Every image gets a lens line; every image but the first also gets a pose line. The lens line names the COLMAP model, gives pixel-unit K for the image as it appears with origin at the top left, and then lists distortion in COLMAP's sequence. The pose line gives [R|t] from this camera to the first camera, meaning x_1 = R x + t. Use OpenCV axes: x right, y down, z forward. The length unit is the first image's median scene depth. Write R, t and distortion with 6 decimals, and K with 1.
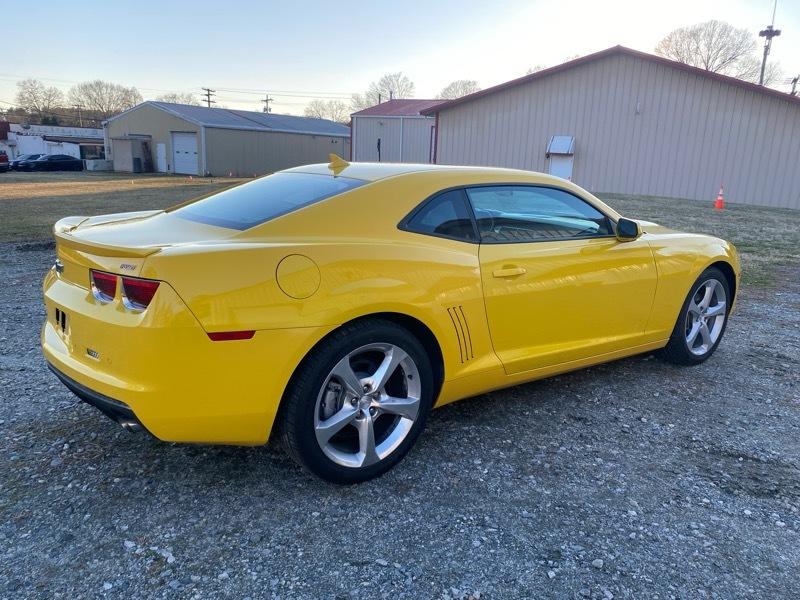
lens RADIAL K [[625.1, 0, 402.7], [0, 625.1, 303.3], [0, 0, 1]] dist [0.025343, -0.020064]
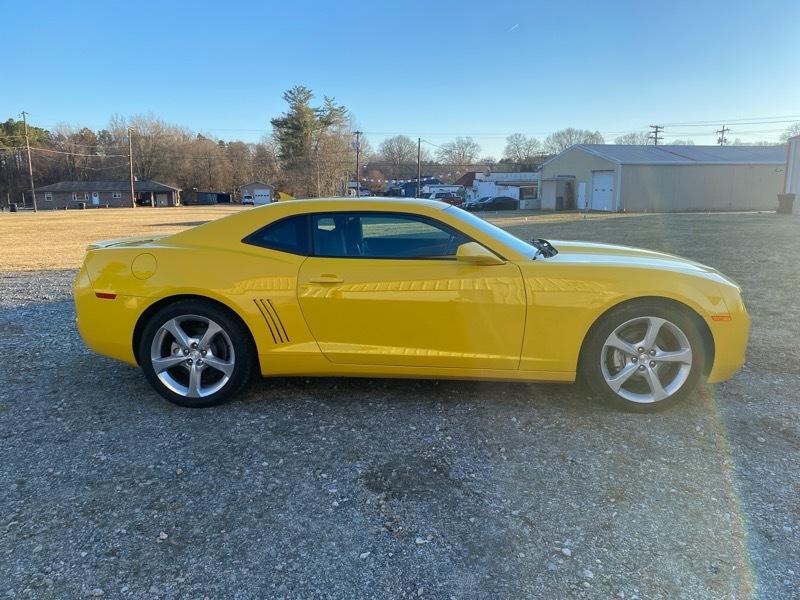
lens RADIAL K [[625.1, 0, 403.4], [0, 625.1, 304.3], [0, 0, 1]] dist [0.025343, -0.020064]
pose [[0.746177, 0.082907, -0.660565, 0.155102], [-0.119817, 0.992738, -0.010748, -0.000766], [0.654877, 0.087167, 0.750692, 0.021136]]
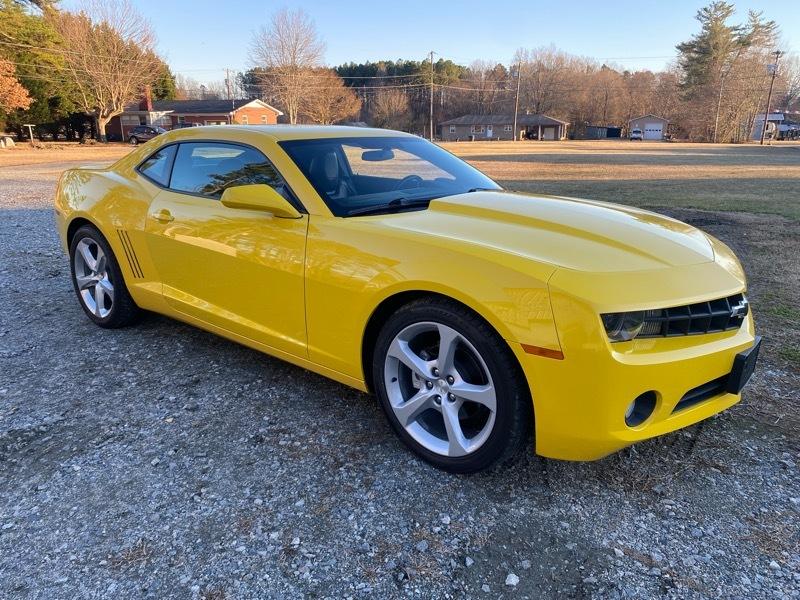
lens RADIAL K [[625.1, 0, 400.0], [0, 625.1, 298.7], [0, 0, 1]] dist [0.025343, -0.020064]
pose [[0.203163, 0.231912, -0.951284, 0.196377], [-0.217938, 0.957885, 0.186976, -0.031276], [0.954583, 0.169335, 0.245149, 0.158724]]
